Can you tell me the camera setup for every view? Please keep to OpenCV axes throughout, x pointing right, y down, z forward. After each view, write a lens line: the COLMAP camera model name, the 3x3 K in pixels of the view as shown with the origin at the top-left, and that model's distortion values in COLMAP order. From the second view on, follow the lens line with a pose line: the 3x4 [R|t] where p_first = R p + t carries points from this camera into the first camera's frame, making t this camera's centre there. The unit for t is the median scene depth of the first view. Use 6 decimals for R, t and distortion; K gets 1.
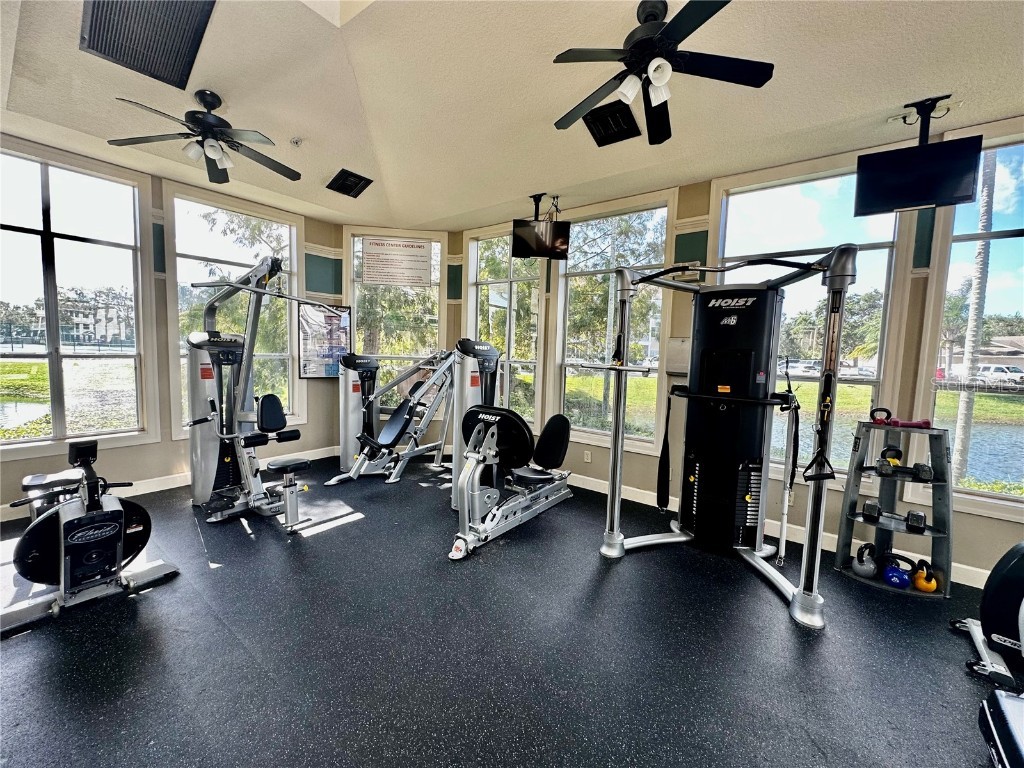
lens RADIAL K [[410.7, 0, 512.0], [0, 410.7, 384.0], [0, 0, 1]] dist [-0.000598, -0.000054]
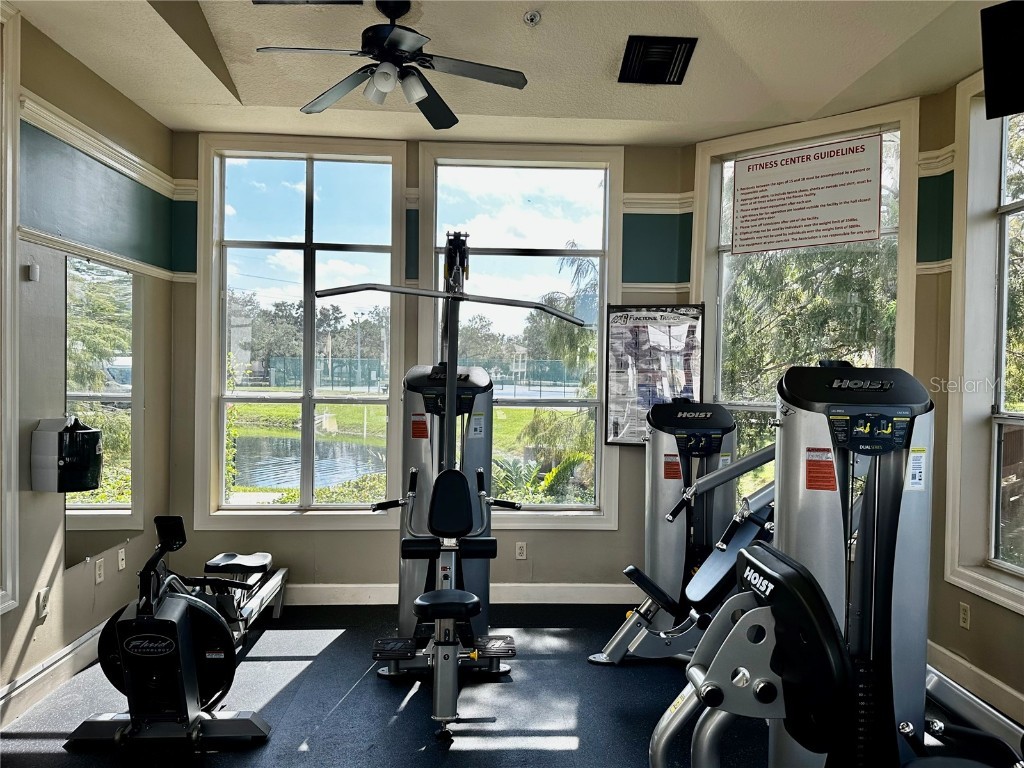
lens RADIAL K [[795.8, 0, 514.2], [0, 795.8, 389.1], [0, 0, 1]] dist [0.145710, -0.312130]
pose [[0.640134, -0.006378, -0.768236, 0.277662], [-0.059172, 0.996586, -0.057579, -0.024408], [0.765981, 0.082316, 0.637572, 0.306491]]
